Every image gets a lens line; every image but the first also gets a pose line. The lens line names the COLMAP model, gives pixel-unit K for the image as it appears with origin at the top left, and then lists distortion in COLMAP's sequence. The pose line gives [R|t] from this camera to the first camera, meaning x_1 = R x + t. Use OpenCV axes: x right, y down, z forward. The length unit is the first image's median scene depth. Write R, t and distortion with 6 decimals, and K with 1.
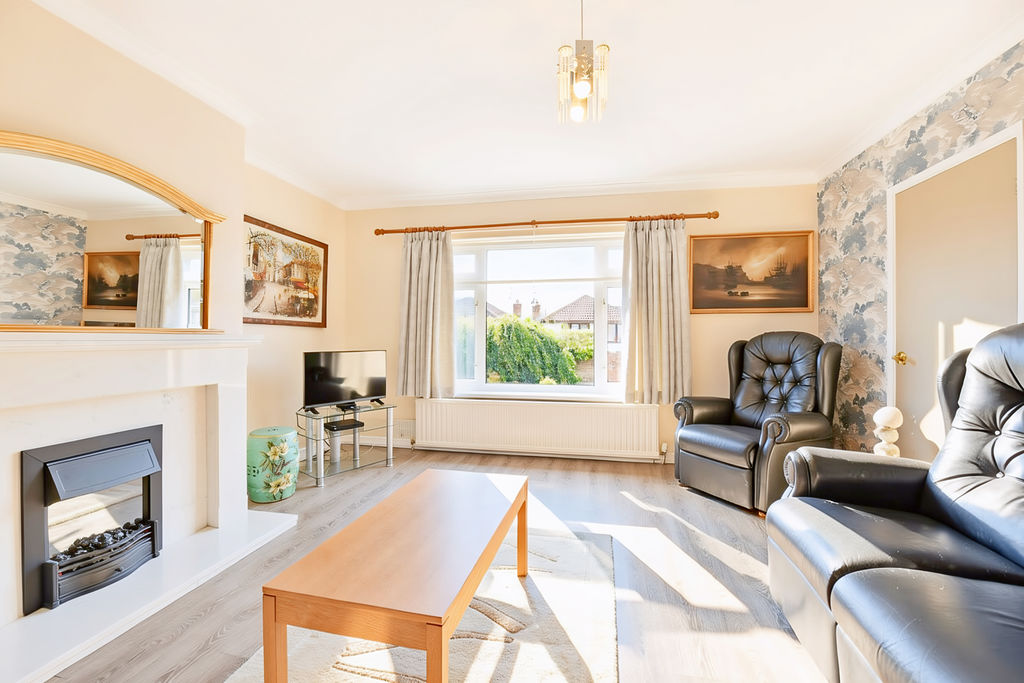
lens RADIAL K [[417.8, 0, 512.0], [0, 417.8, 341.5], [0, 0, 1]] dist [-0.000416, -0.000167]
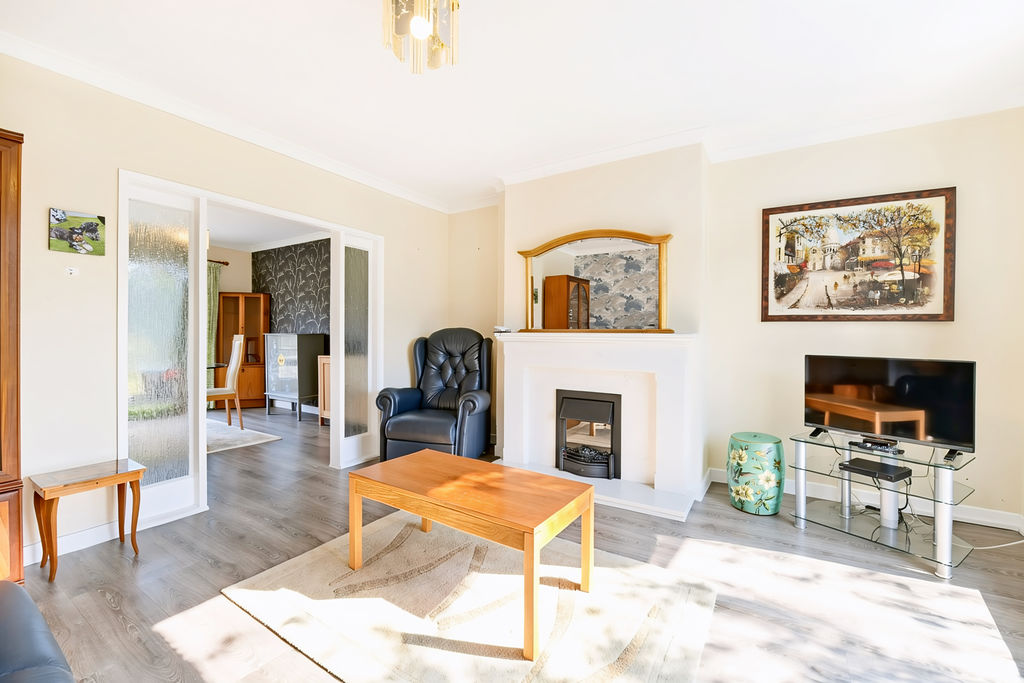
lens RADIAL K [[419.4, 0, 512.0], [0, 419.4, 341.5], [0, 0, 1]] dist [-0.015128, 0.000025]
pose [[-0.343204, 0.001685, -0.939259, 0.401523], [-0.018560, 0.999791, 0.008576, 0.004307], [0.939077, 0.020376, -0.343101, 0.679984]]
